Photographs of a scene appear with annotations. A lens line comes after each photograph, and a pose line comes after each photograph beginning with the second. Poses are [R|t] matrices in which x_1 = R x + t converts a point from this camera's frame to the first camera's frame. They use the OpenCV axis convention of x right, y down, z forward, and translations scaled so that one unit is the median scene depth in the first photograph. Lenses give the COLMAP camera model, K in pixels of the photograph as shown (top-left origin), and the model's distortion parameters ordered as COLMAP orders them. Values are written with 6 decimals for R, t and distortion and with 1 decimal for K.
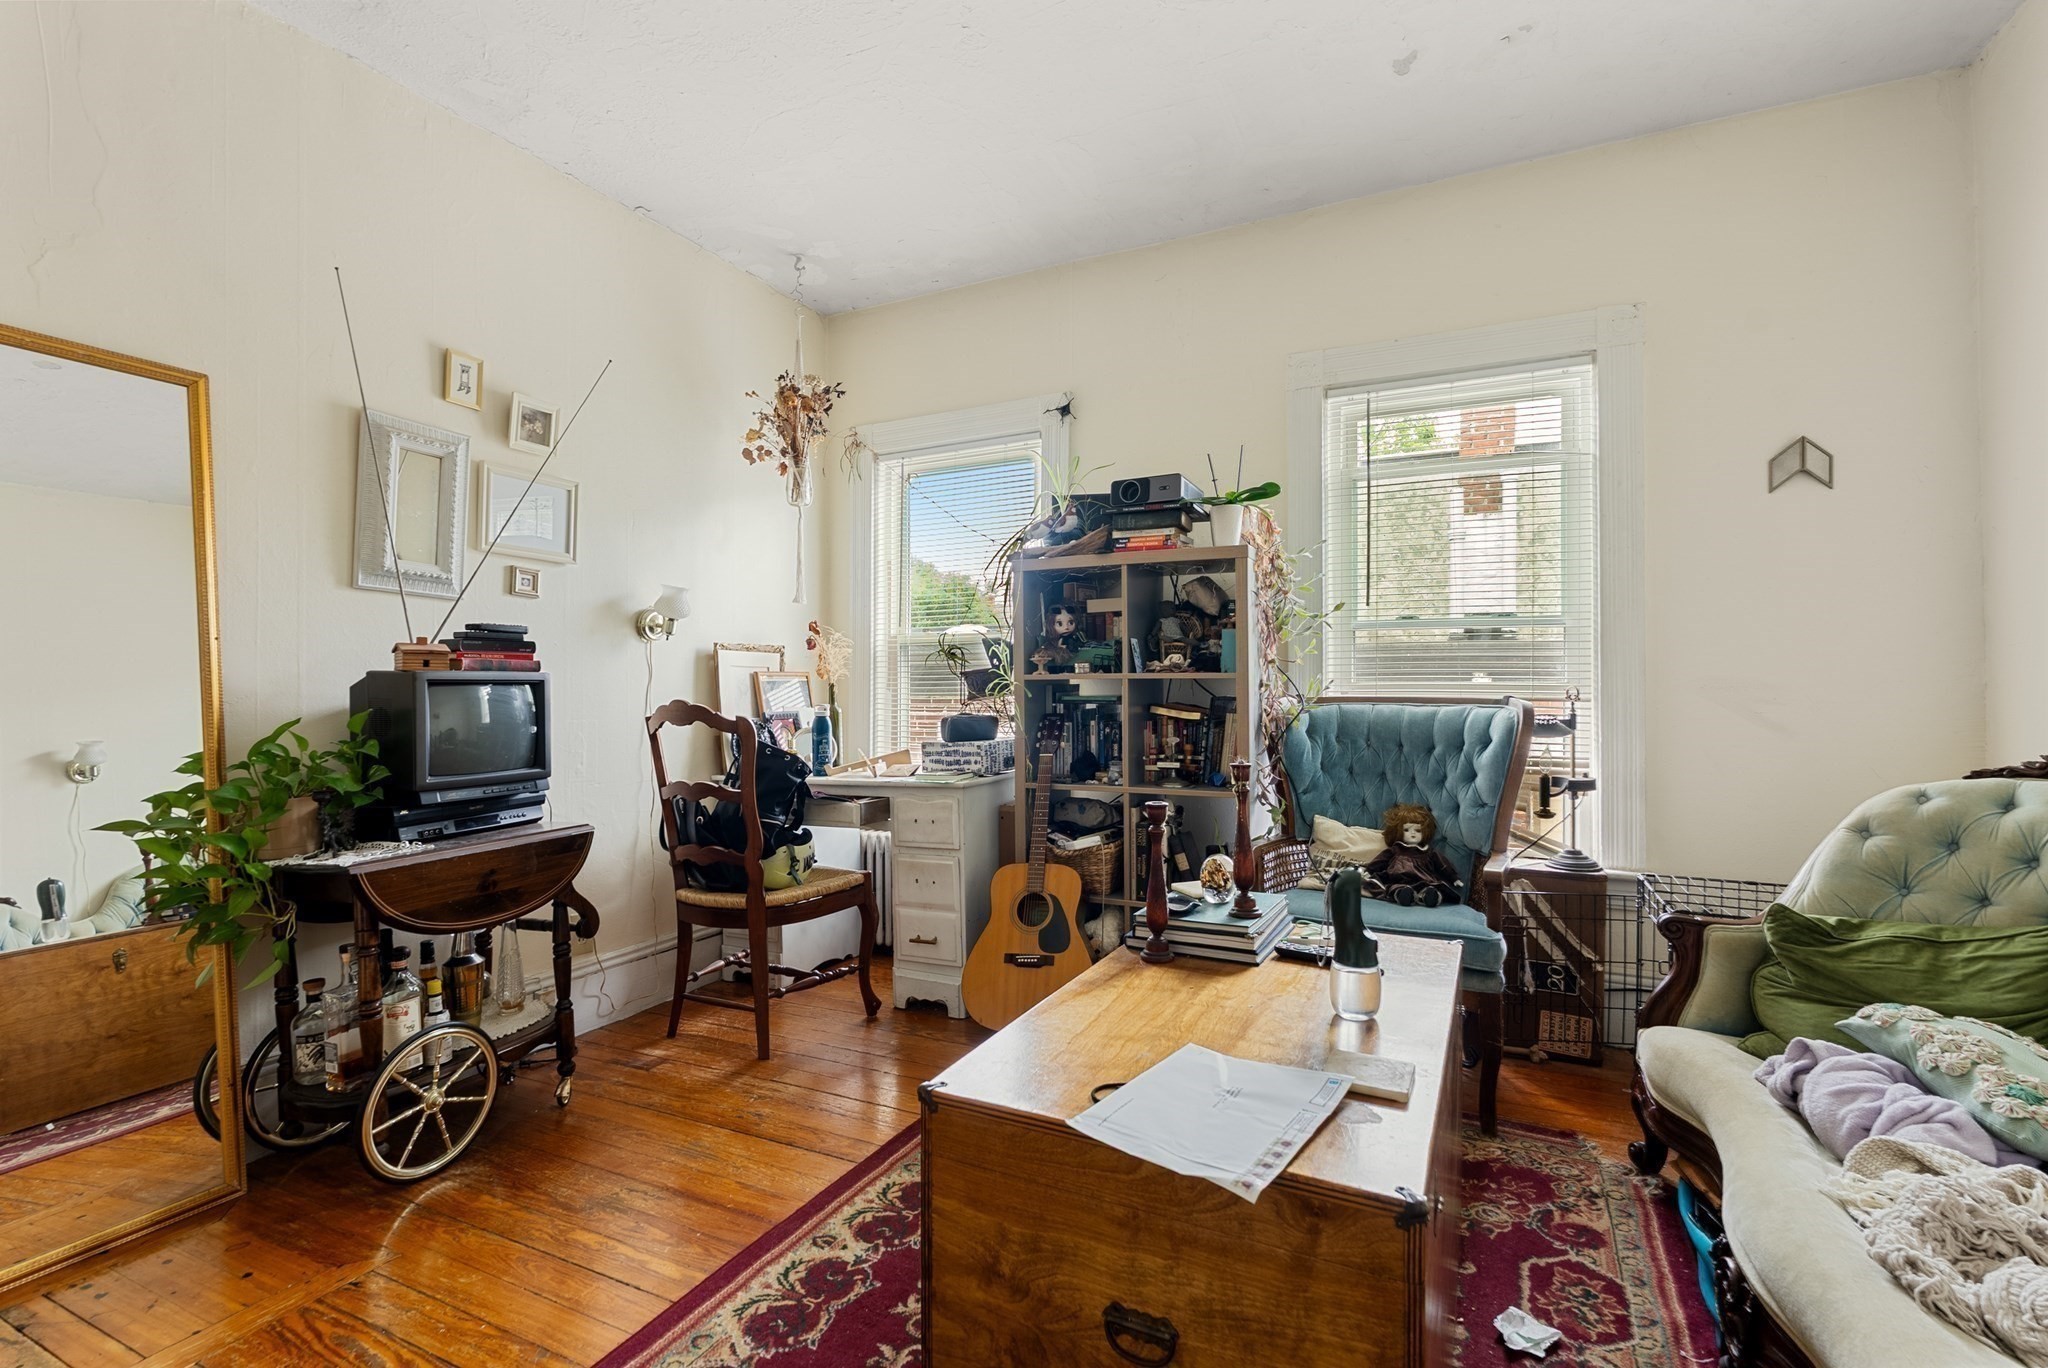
lens RADIAL K [[938.3, 0, 1021.3], [0, 938.3, 688.5], [0, 0, 1]] dist [-0.001805, 0.000139]
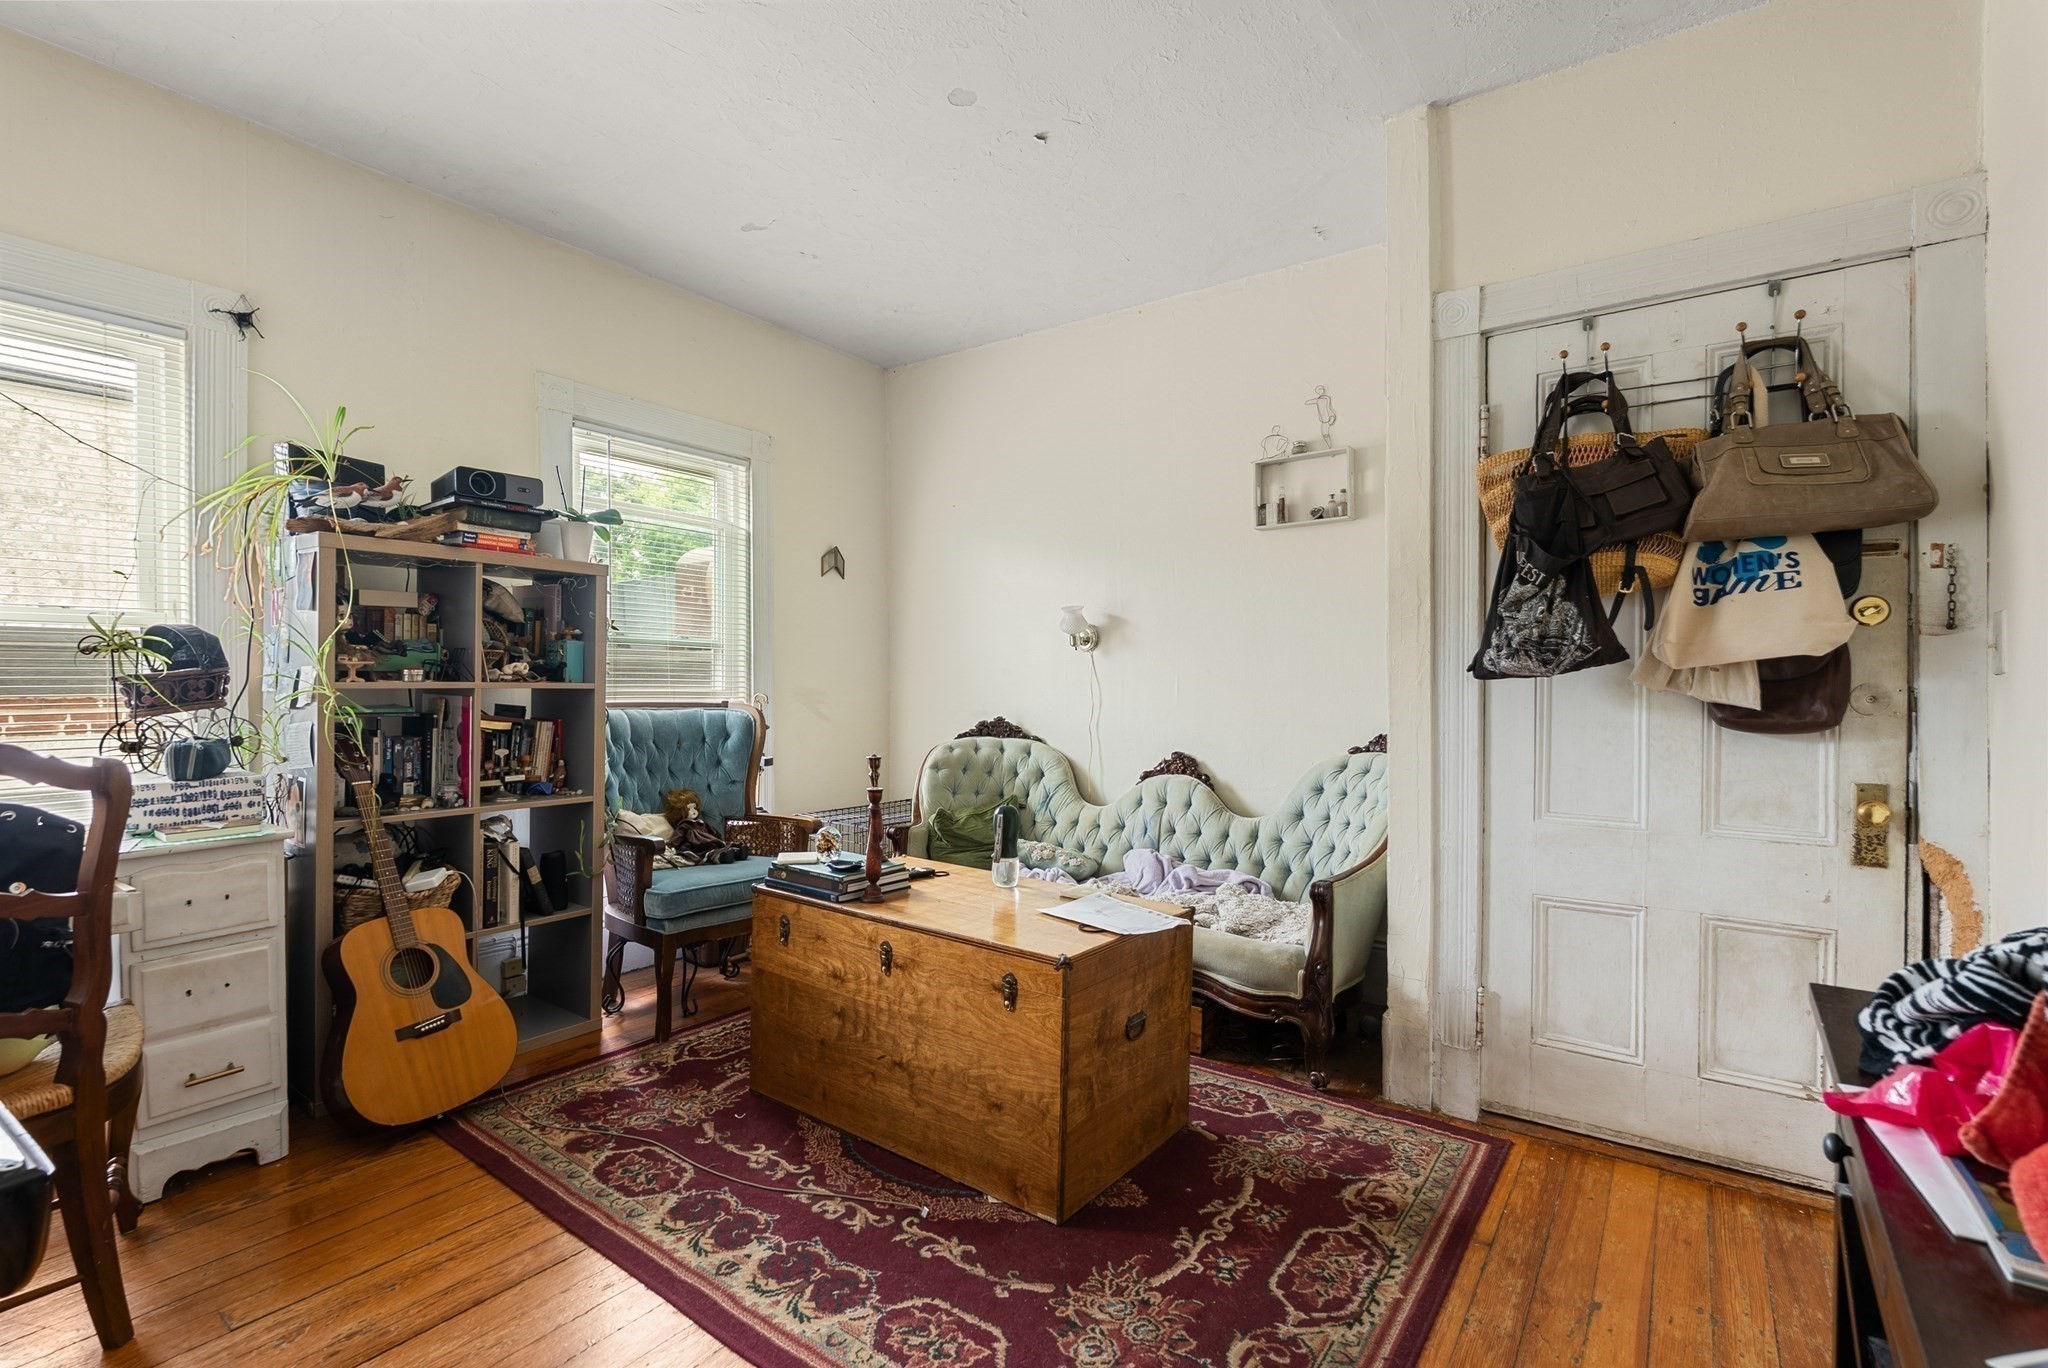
lens RADIAL K [[938.3, 0, 1021.3], [0, 938.3, 688.5], [0, 0, 1]] dist [-0.001805, 0.000139]
pose [[0.169135, -0.003649, 0.985586, -0.702723], [-0.010075, 0.999934, 0.005431, -0.020612], [-0.985541, -0.010849, 0.169087, 0.329401]]
